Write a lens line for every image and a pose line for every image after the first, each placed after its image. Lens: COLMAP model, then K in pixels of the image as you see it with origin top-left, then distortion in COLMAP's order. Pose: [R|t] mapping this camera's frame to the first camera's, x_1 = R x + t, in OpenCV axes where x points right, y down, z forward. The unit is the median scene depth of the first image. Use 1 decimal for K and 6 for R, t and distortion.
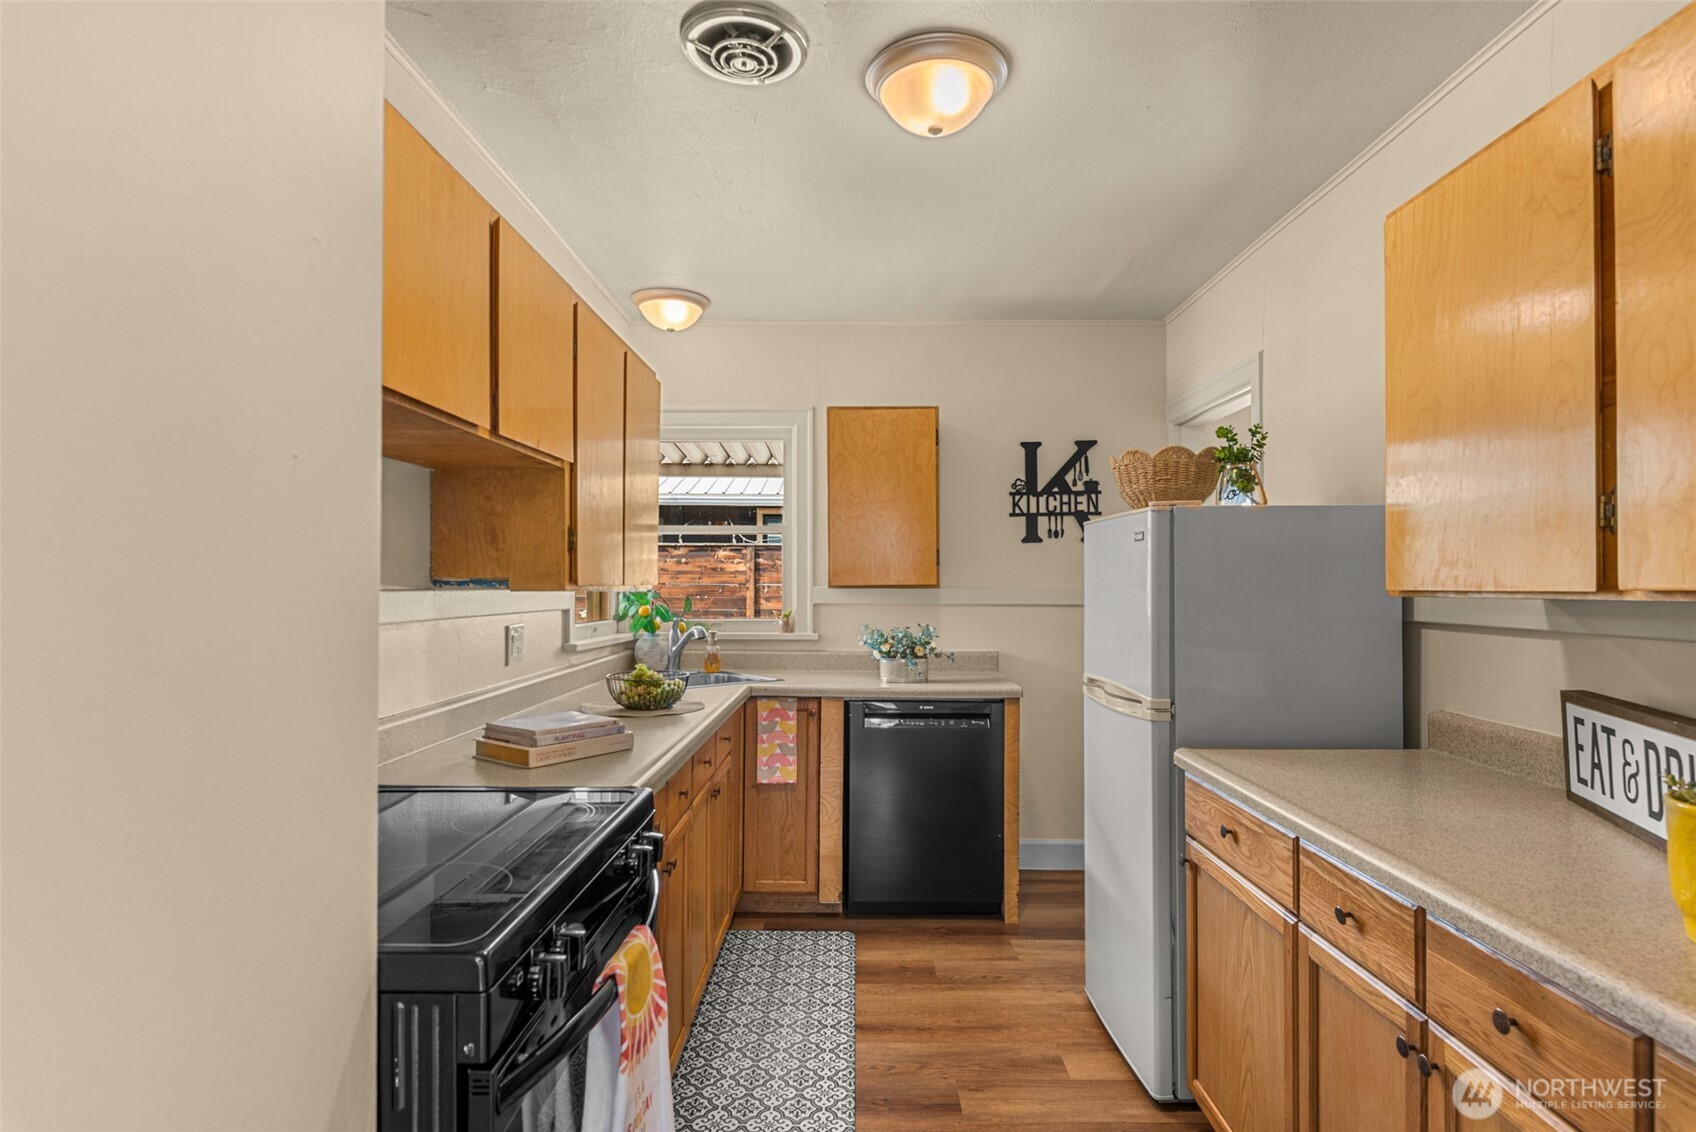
lens RADIAL K [[872.0, 0, 849.4], [0, 872.0, 574.2], [0, 0, 1]] dist [-0.000504, -0.003099]
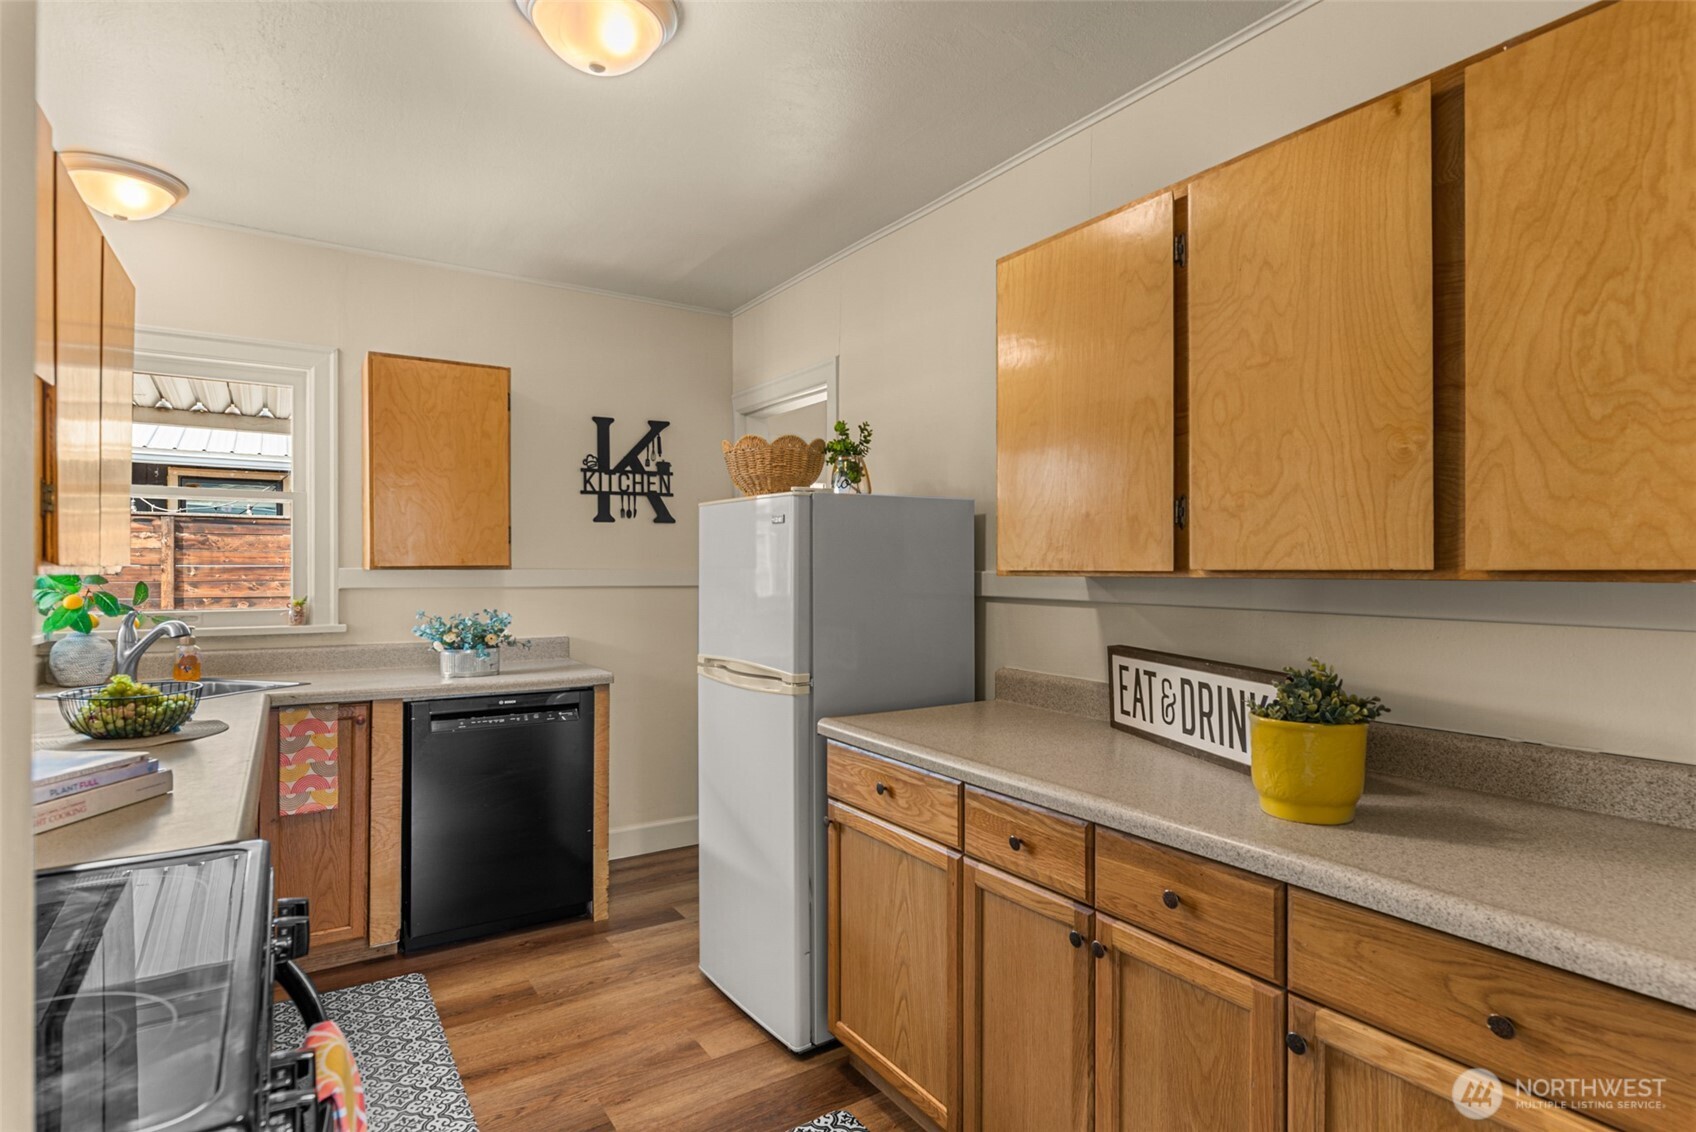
lens RADIAL K [[872.0, 0, 850.7], [0, 872.0, 562.7], [0, 0, 1]] dist [-0.000504, -0.003099]
pose [[0.829030, 0.002898, 0.559197, -0.169669], [-0.007532, 0.999954, 0.005984, 0.001474], [-0.559154, -0.009173, 0.829013, 0.081847]]
